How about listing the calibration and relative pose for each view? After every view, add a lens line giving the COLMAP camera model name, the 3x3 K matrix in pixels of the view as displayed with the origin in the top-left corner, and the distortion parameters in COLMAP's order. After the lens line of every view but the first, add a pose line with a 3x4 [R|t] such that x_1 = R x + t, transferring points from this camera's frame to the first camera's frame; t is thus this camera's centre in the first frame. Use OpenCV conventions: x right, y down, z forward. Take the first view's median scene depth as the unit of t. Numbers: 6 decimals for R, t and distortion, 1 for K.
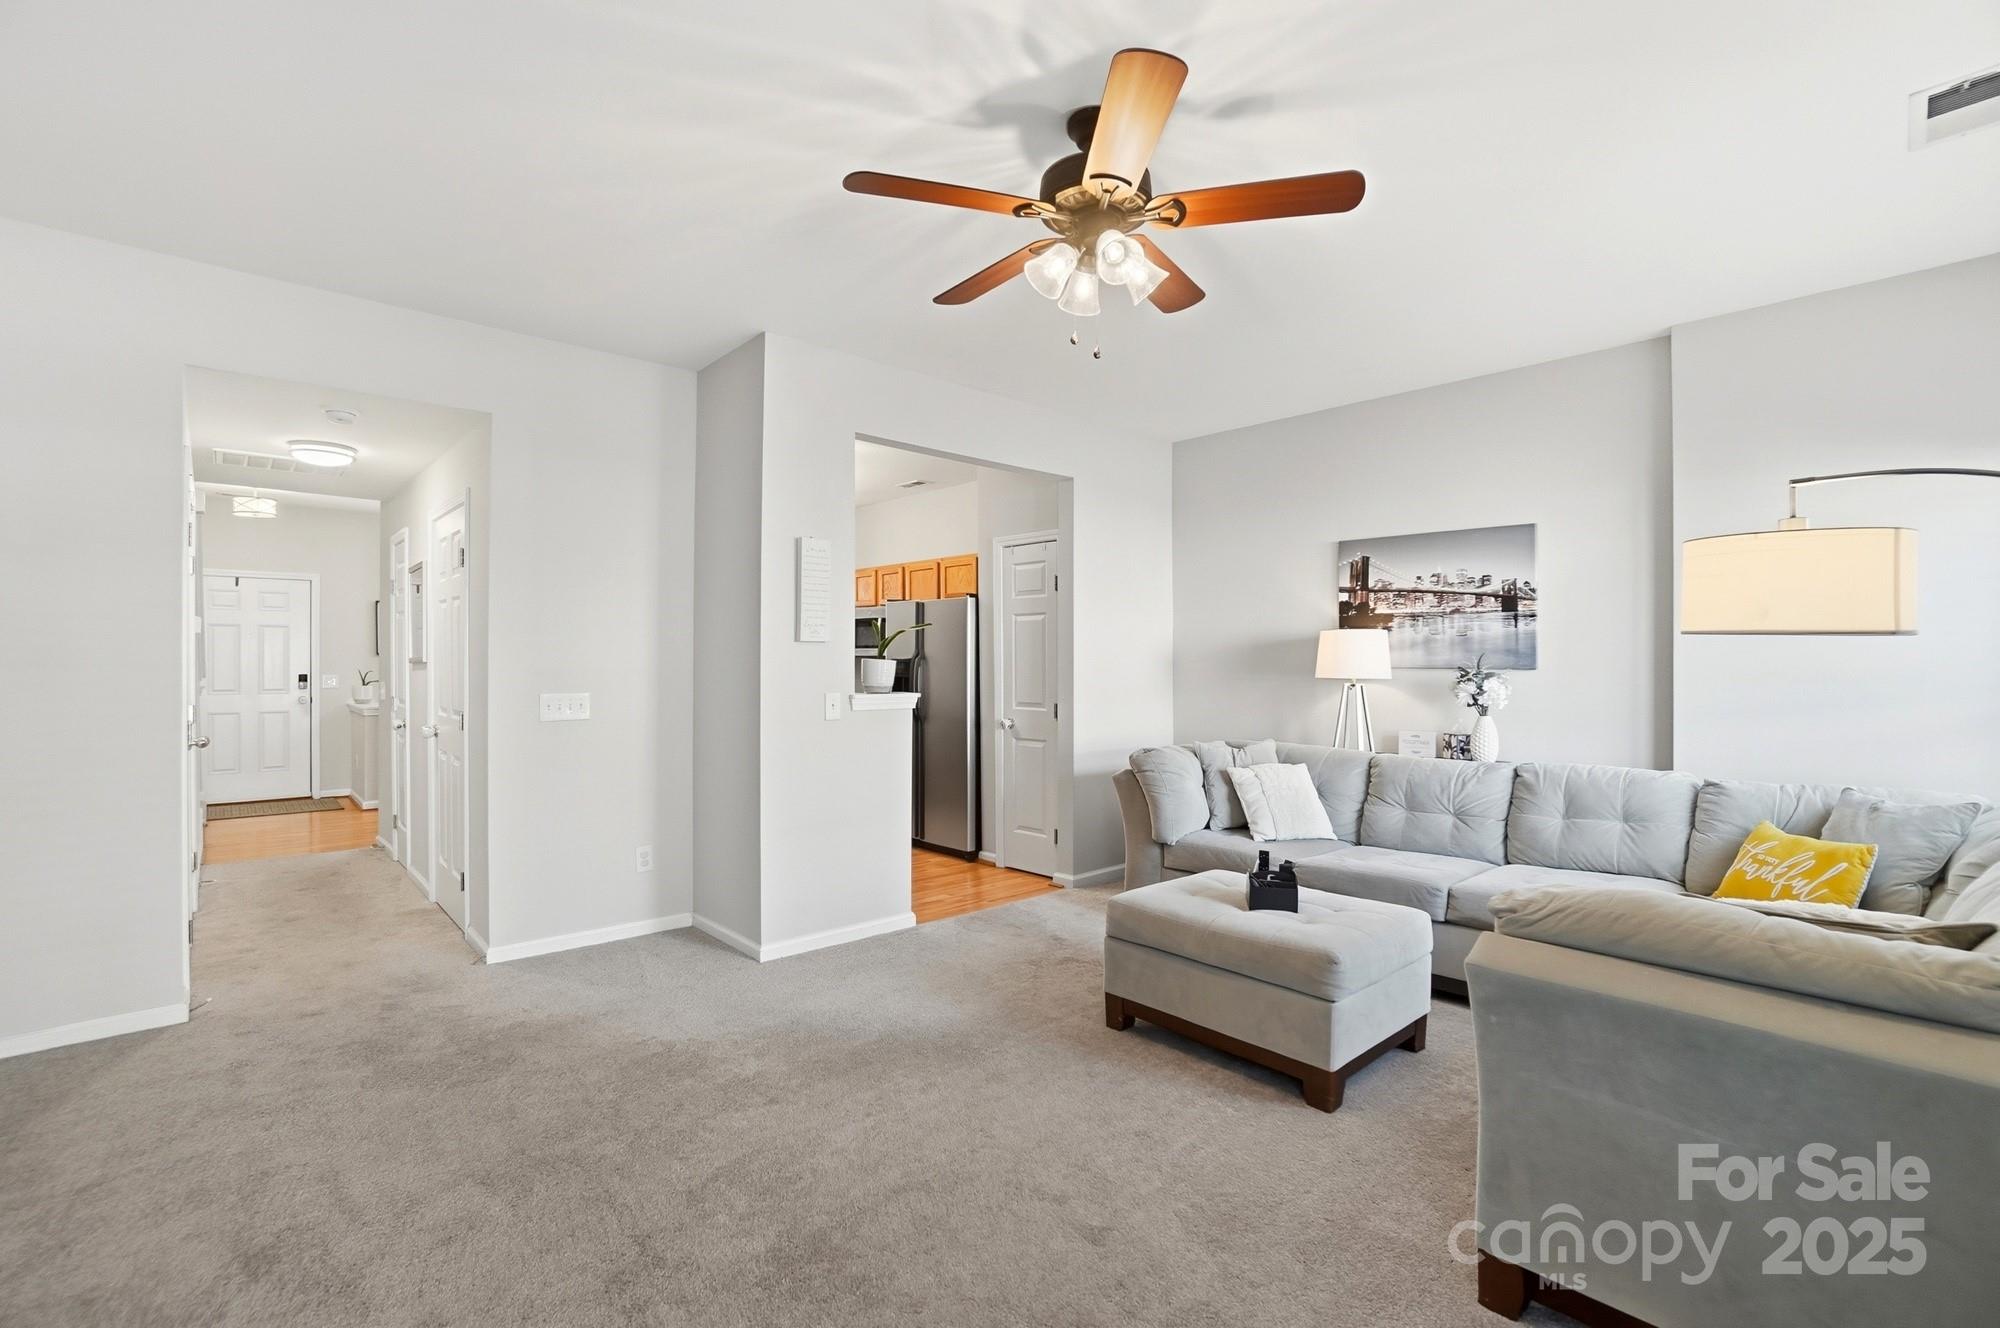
lens RADIAL K [[895.0, 0, 1001.9], [0, 895.0, 658.4], [0, 0, 1]] dist [-0.062784, 0.024181]
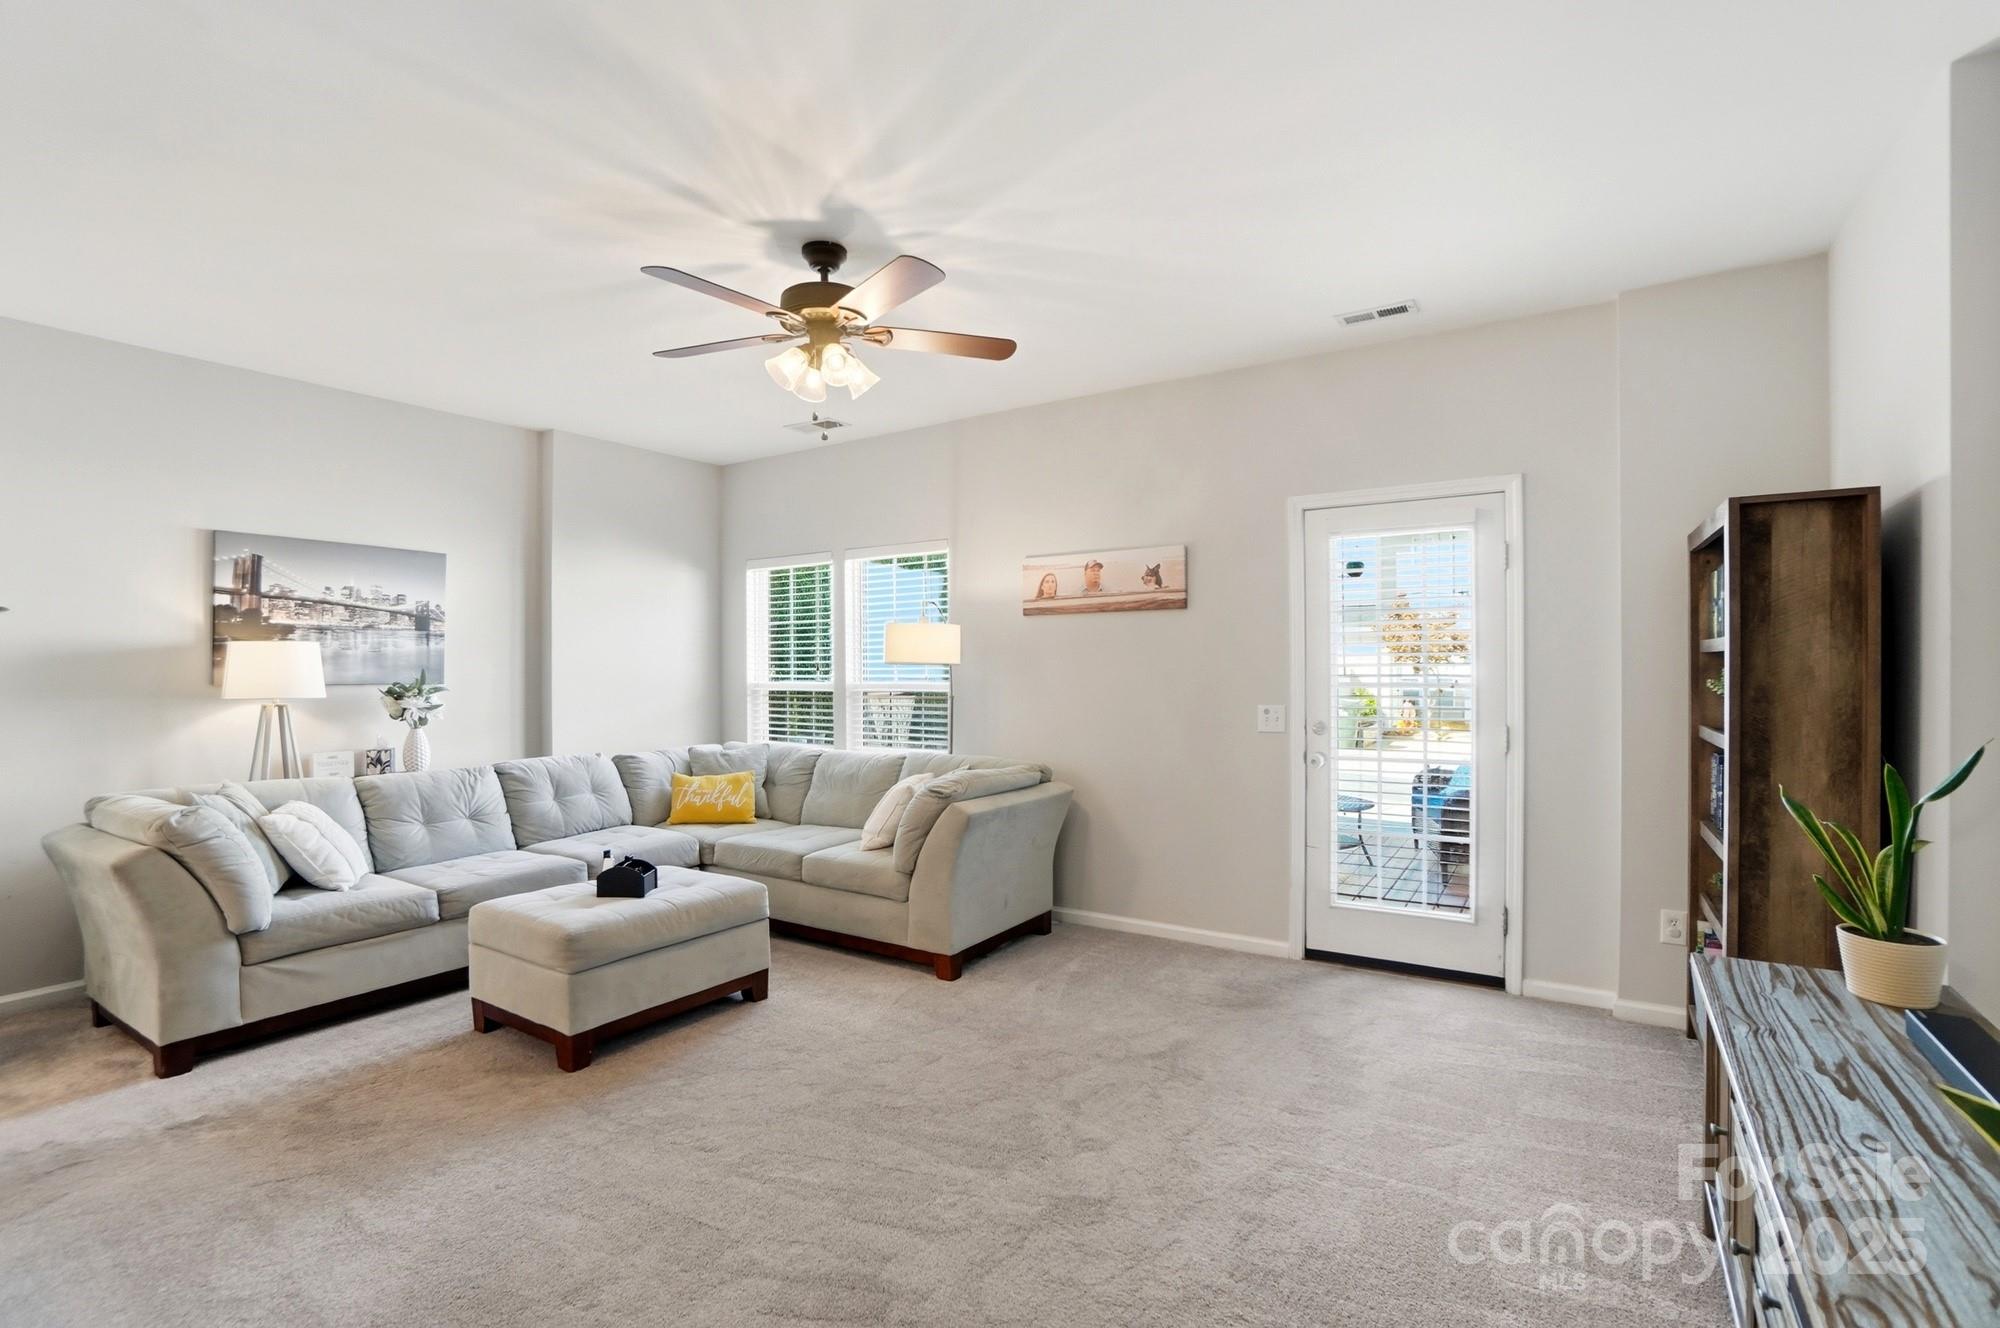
lens RADIAL K [[894.3, 0, 996.3], [0, 894.3, 663.1], [0, 0, 1]] dist [-0.062505, 0.023149]
pose [[-0.242366, 0.008335, 0.970149, -0.620731], [0.001085, 0.999965, -0.008320, -0.003809], [-0.970184, -0.000964, -0.242367, 0.559843]]
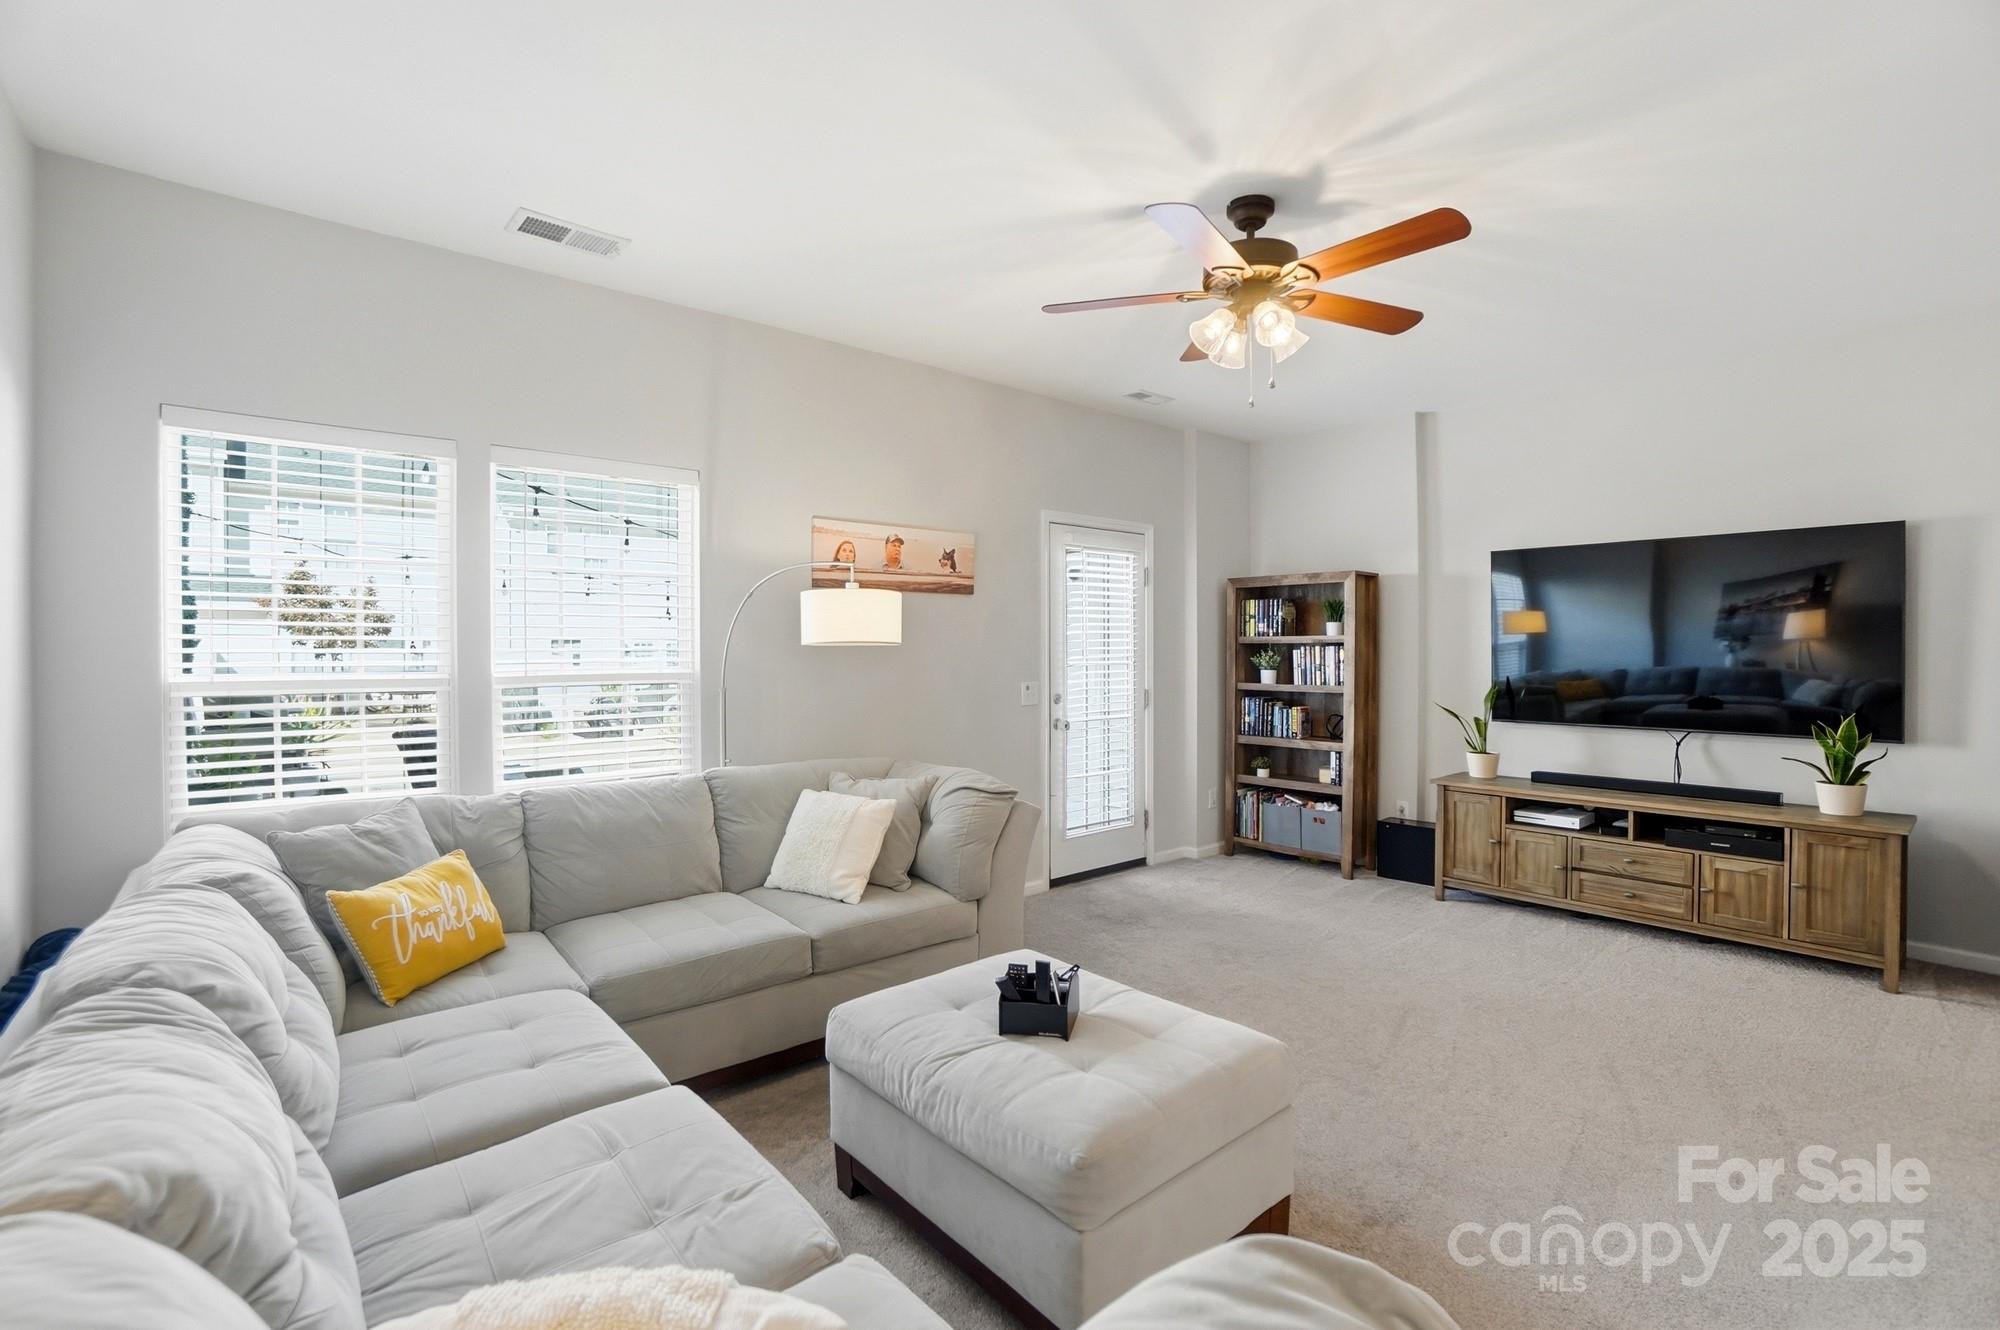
lens RADIAL K [[894.3, 0, 996.3], [0, 894.3, 664.1], [0, 0, 1]] dist [-0.062505, 0.023149]
pose [[-0.998878, 0.001521, 0.047334, 0.196557], [0.002072, 0.999931, 0.011594, -0.003022], [-0.047313, 0.011679, -0.998812, 1.152068]]
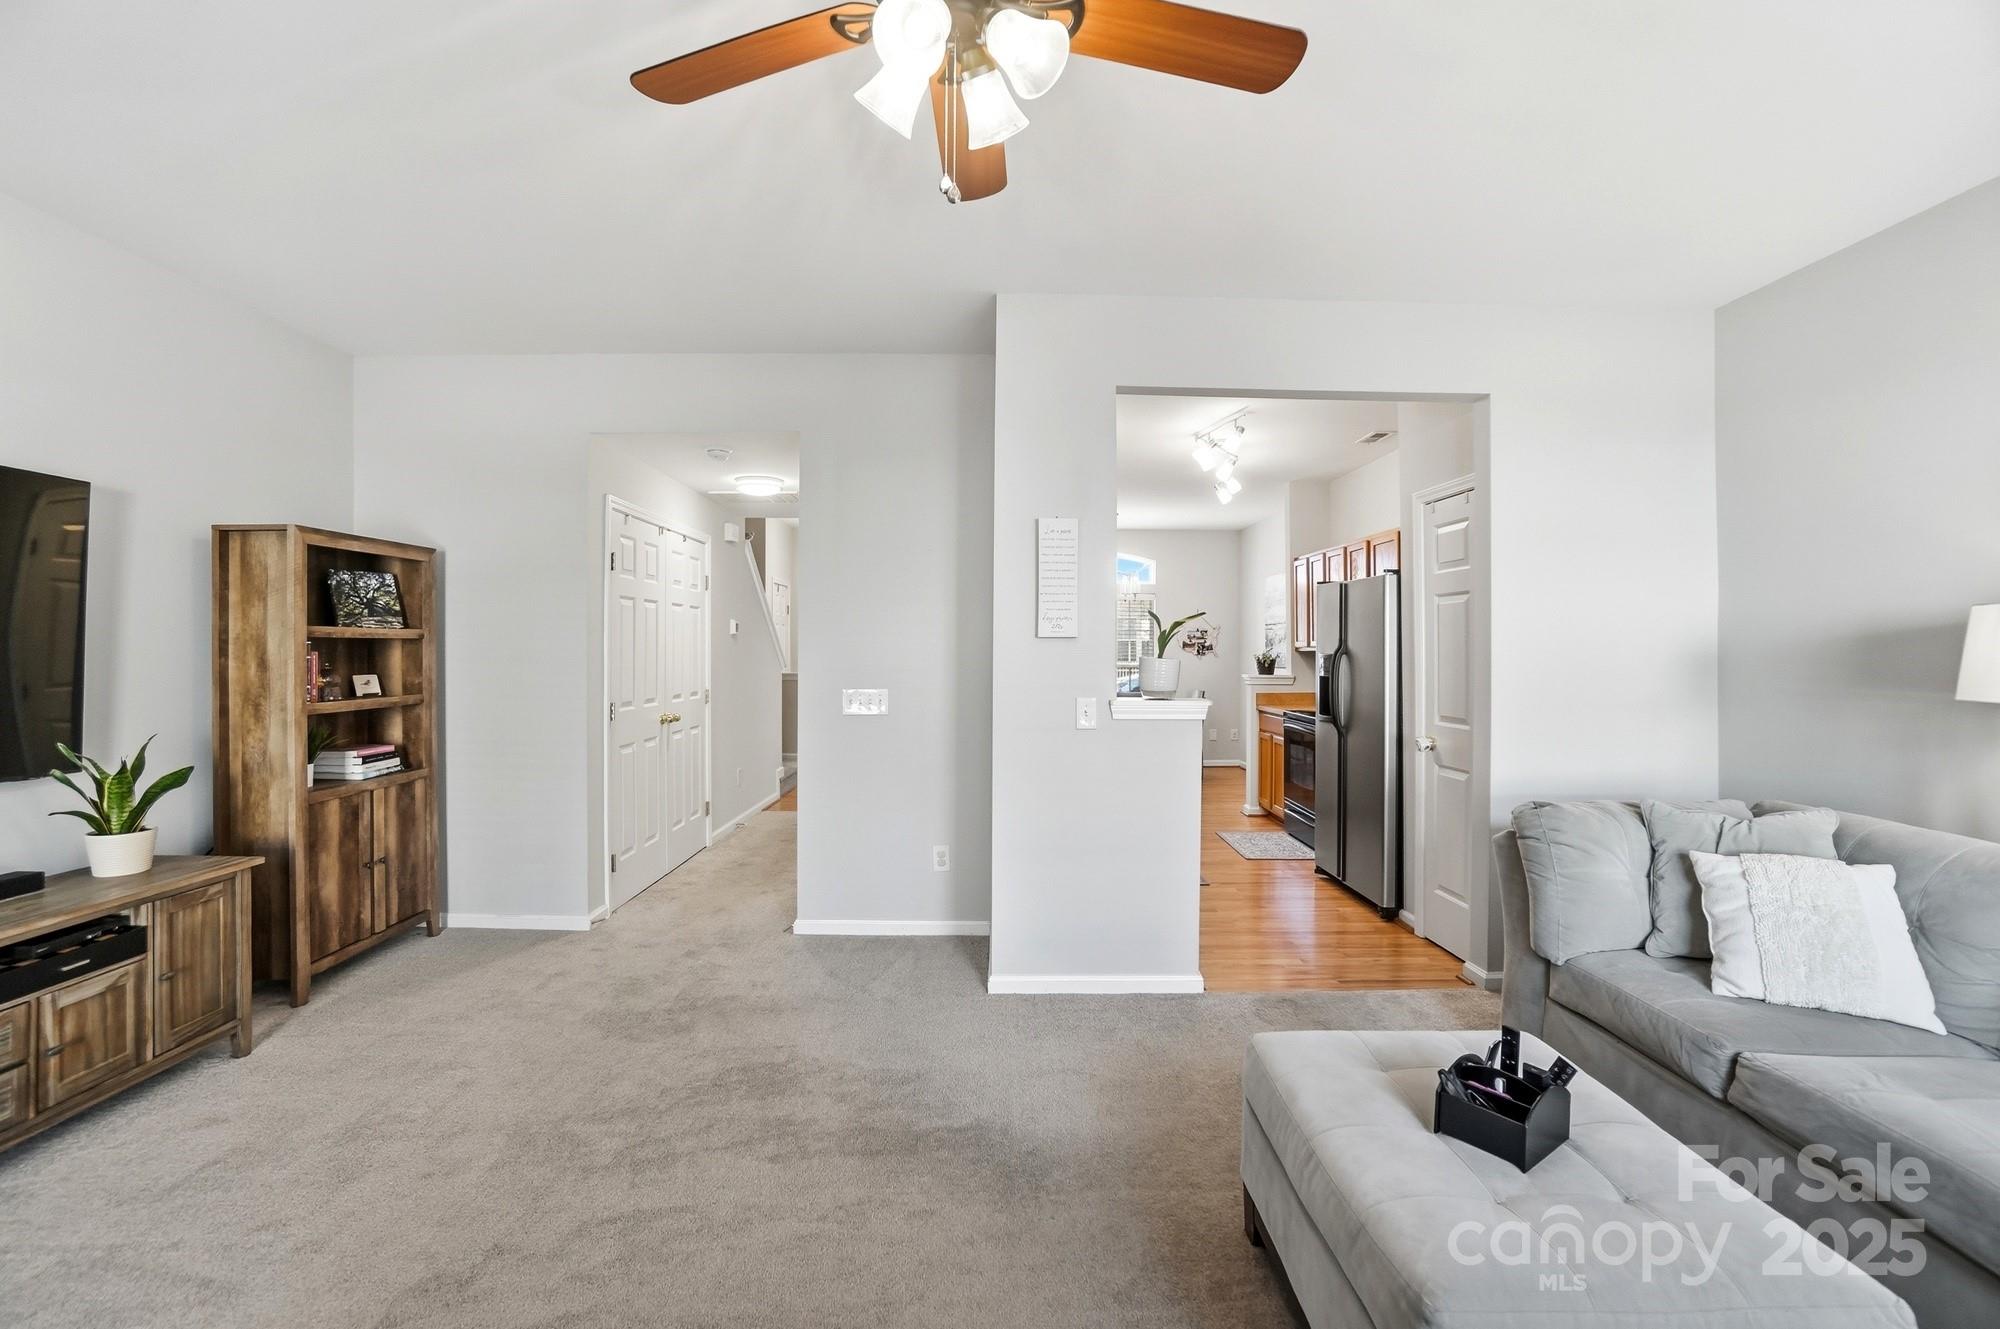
lens RADIAL K [[894.3, 0, 996.3], [0, 894.3, 663.6], [0, 0, 1]] dist [-0.062505, 0.023149]
pose [[0.745675, 0.010930, -0.666220, 0.286206], [-0.000367, 0.999872, 0.015993, -0.006164], [0.666310, -0.011681, 0.745584, 0.287821]]
